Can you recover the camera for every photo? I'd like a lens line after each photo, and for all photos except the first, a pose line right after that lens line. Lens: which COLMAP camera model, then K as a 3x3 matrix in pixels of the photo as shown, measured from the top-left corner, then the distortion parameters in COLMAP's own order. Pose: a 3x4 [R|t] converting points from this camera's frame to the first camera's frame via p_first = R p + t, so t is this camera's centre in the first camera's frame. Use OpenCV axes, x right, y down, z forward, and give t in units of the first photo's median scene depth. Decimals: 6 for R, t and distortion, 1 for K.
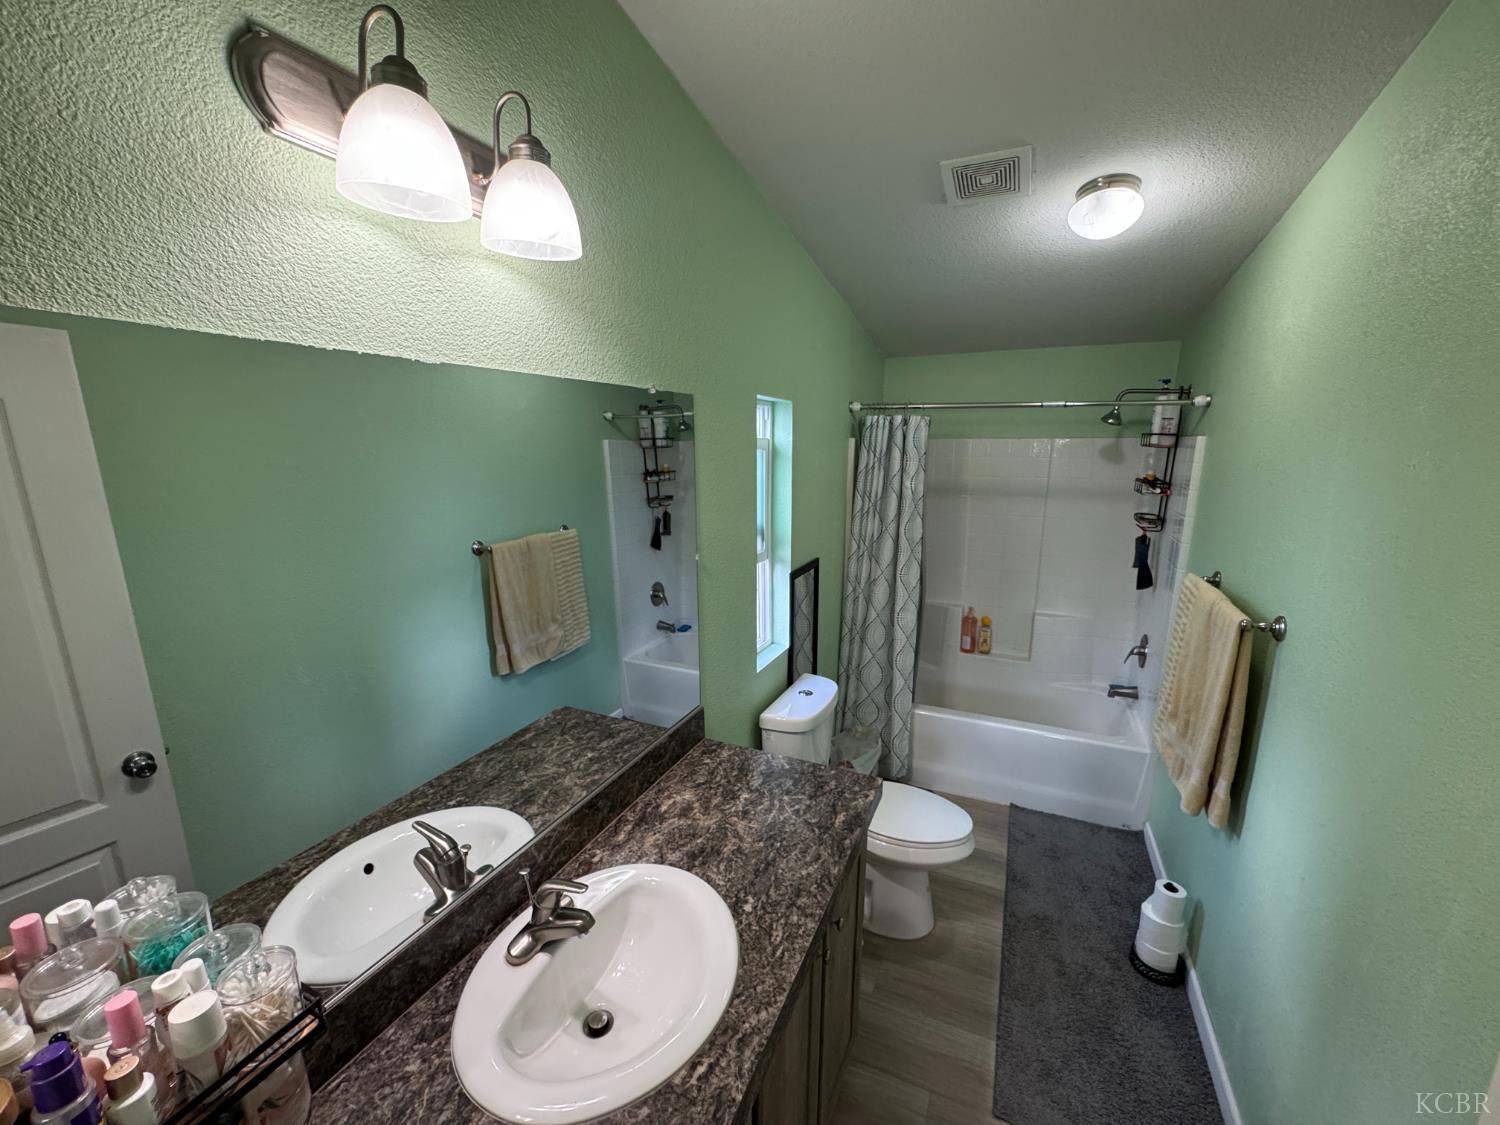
lens RADIAL K [[610.7, 0, 758.7], [0, 610.7, 585.5], [0, 0, 1]] dist [-0.001299, -0.000082]
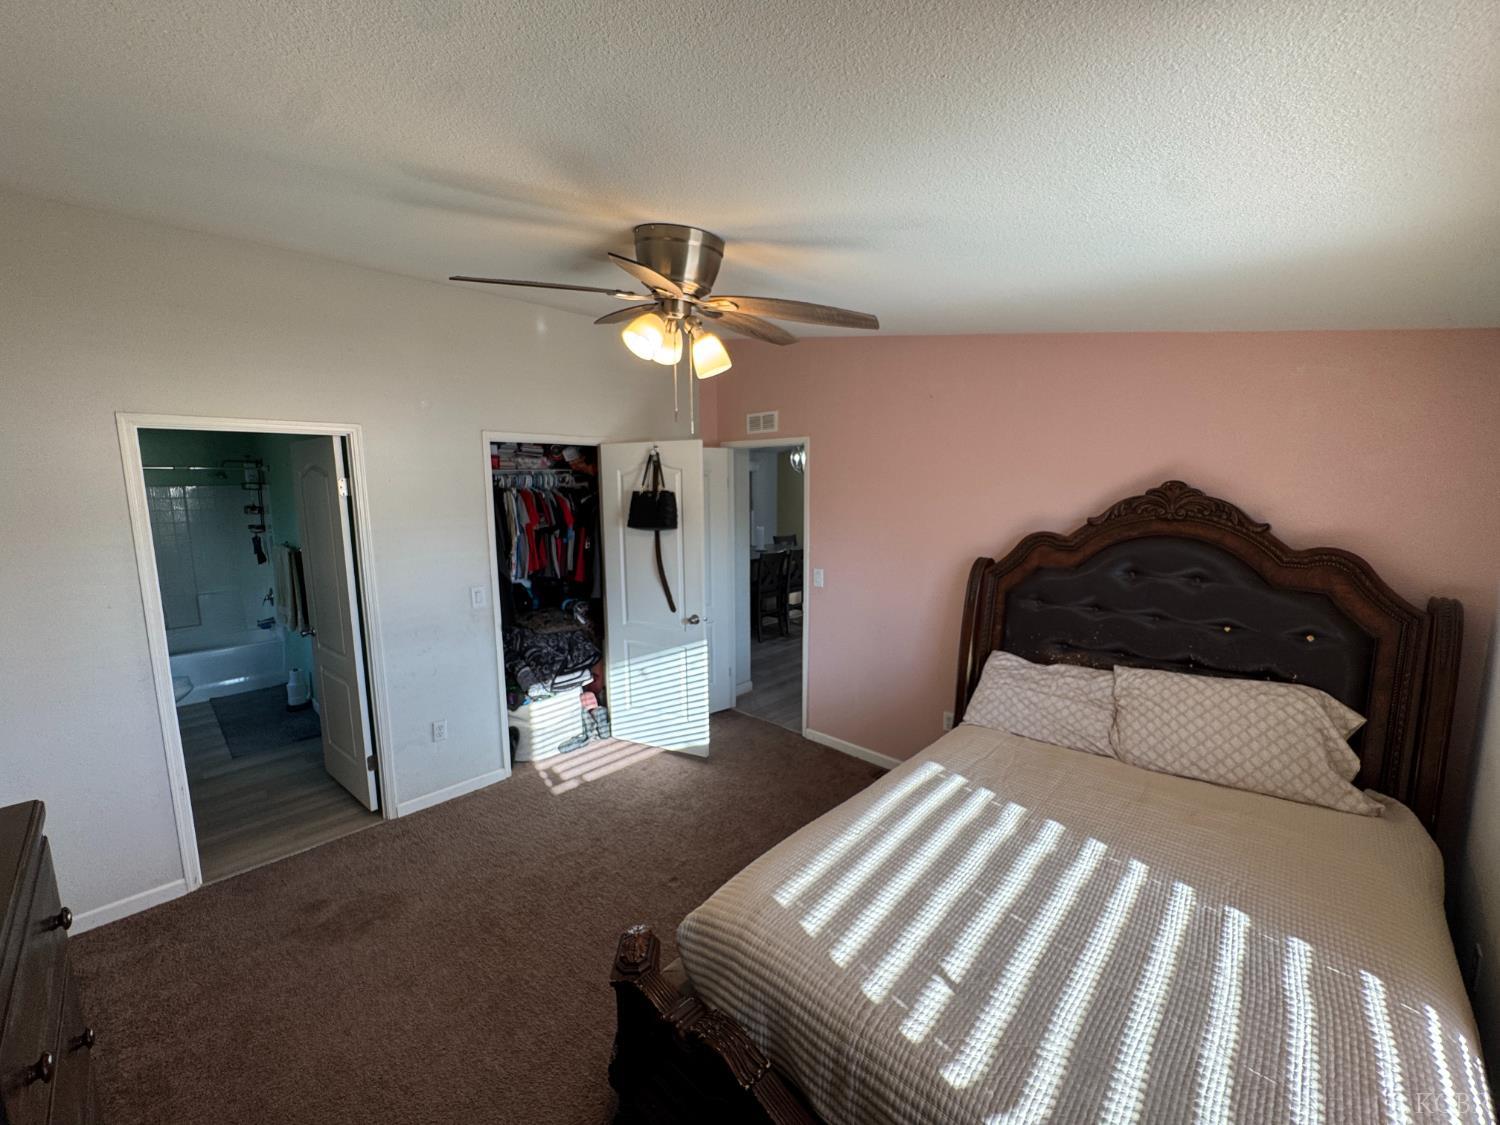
lens RADIAL K [[600.0, 0, 750.0], [0, 600.0, 562.5], [0, 0, 1]] dist [-0.004742, -0.000248]
pose [[0.359711, -0.123192, 0.924896, -0.482326], [0.215382, 0.975438, 0.046158, 0.216786], [-0.907865, 0.182602, 0.377409, -0.958354]]
